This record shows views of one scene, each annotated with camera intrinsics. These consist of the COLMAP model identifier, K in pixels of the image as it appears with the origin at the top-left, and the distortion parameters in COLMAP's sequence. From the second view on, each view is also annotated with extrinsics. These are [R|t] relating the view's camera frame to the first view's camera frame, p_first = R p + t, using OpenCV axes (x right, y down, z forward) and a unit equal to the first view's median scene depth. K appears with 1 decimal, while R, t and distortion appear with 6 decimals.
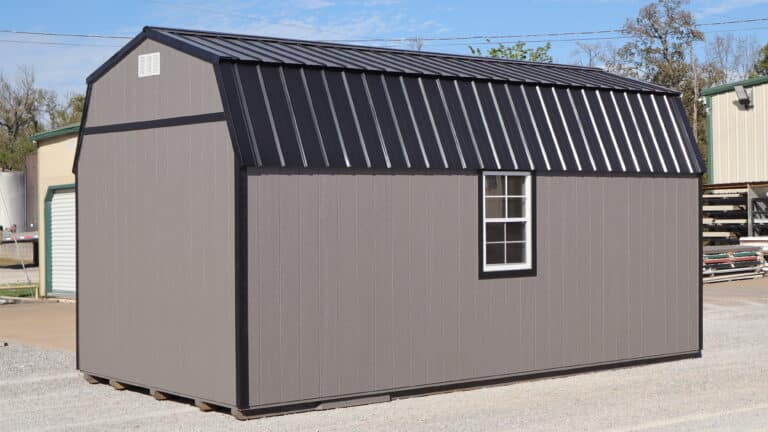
lens RADIAL K [[1256.1, 0, 384.0], [0, 1256.1, 216.0], [0, 0, 1]] dist [0.004025, 0.097023]
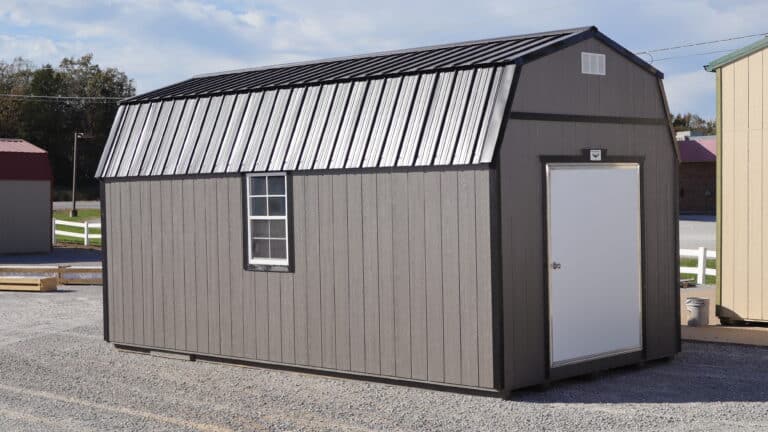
lens RADIAL K [[1256.1, 0, 384.0], [0, 1256.1, 216.0], [0, 0, 1]] dist [0.004025, 0.097023]
pose [[0.117411, 0.022348, -0.992832, 1.187816], [0.005328, 0.999718, 0.023133, -0.022909], [0.993069, -0.008006, 0.117259, 0.986350]]
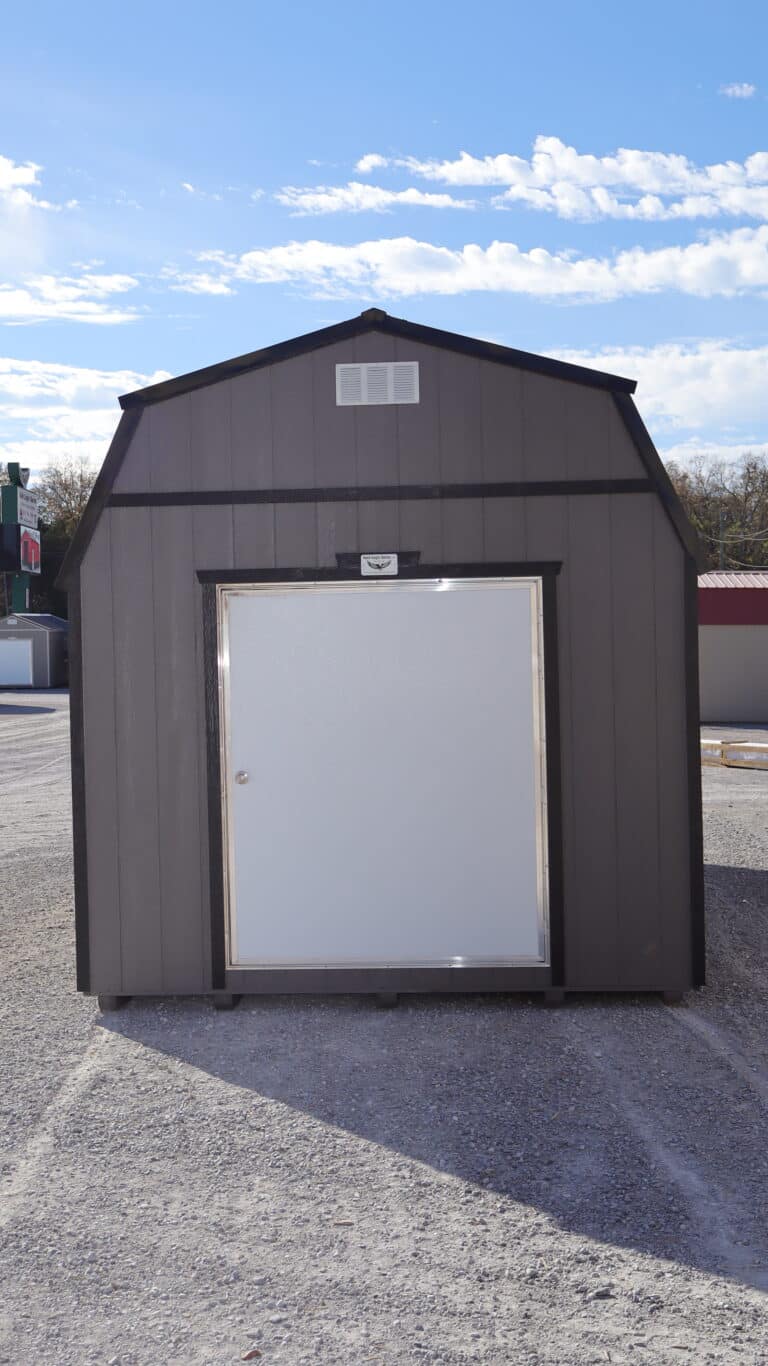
lens RADIAL K [[1396.4, 0, 384.0], [0, 1396.4, 683.0], [0, 0, 1]] dist [0.017349, -0.001252]
pose [[-0.675454, 0.023287, -0.737034, 0.629155], [0.012447, 0.999719, 0.020180, -0.011049], [0.737297, 0.004457, -0.675554, 1.649724]]
